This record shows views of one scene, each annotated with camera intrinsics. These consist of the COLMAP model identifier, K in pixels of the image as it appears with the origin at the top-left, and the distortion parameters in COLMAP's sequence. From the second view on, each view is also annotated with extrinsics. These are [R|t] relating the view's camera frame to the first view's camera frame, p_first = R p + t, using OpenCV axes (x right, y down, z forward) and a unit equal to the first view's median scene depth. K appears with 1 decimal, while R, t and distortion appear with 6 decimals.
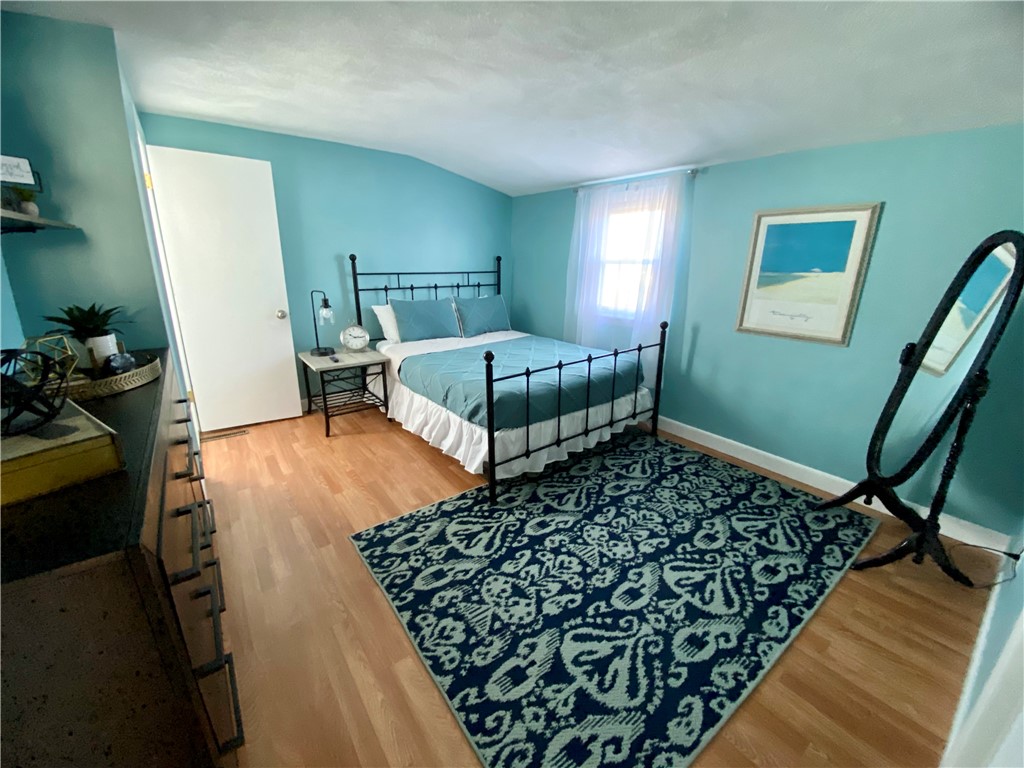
lens RADIAL K [[420.3, 0, 501.2], [0, 420.3, 384.2], [0, 0, 1]] dist [0.037942, -0.023902]
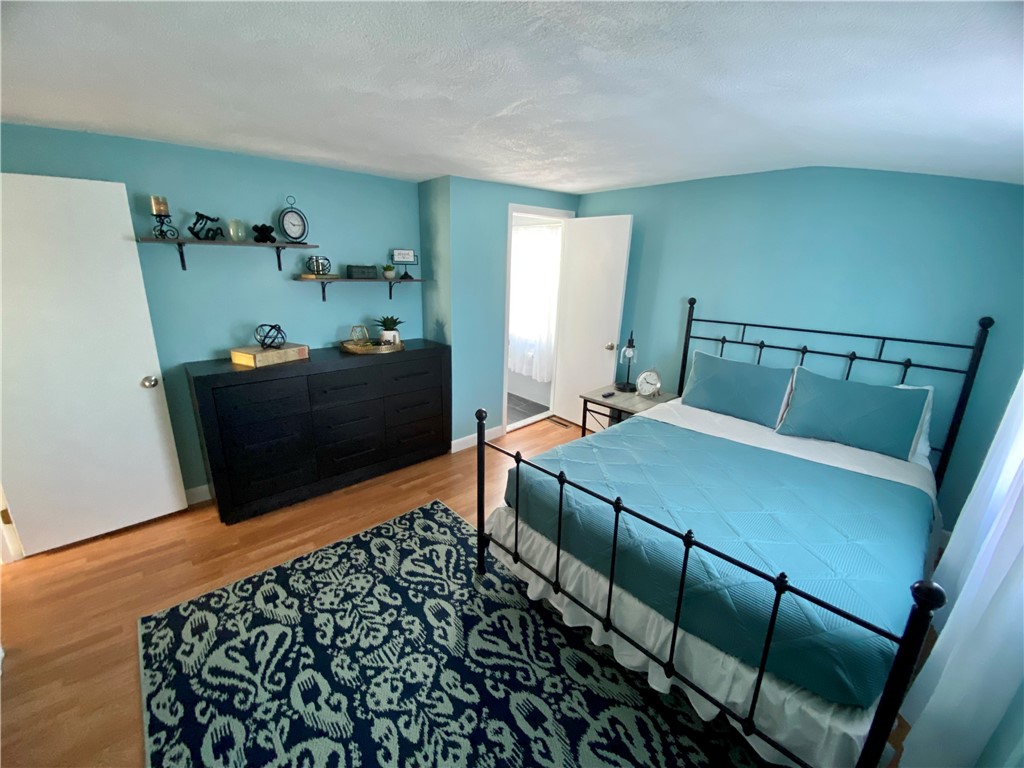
lens RADIAL K [[420.3, 0, 501.2], [0, 420.3, 384.2], [0, 0, 1]] dist [0.037942, -0.023902]
pose [[0.080023, 0.264928, -0.960942, 0.983102], [-0.309259, 0.923061, 0.228730, -0.408851], [0.947605, 0.278876, 0.155797, 1.013968]]
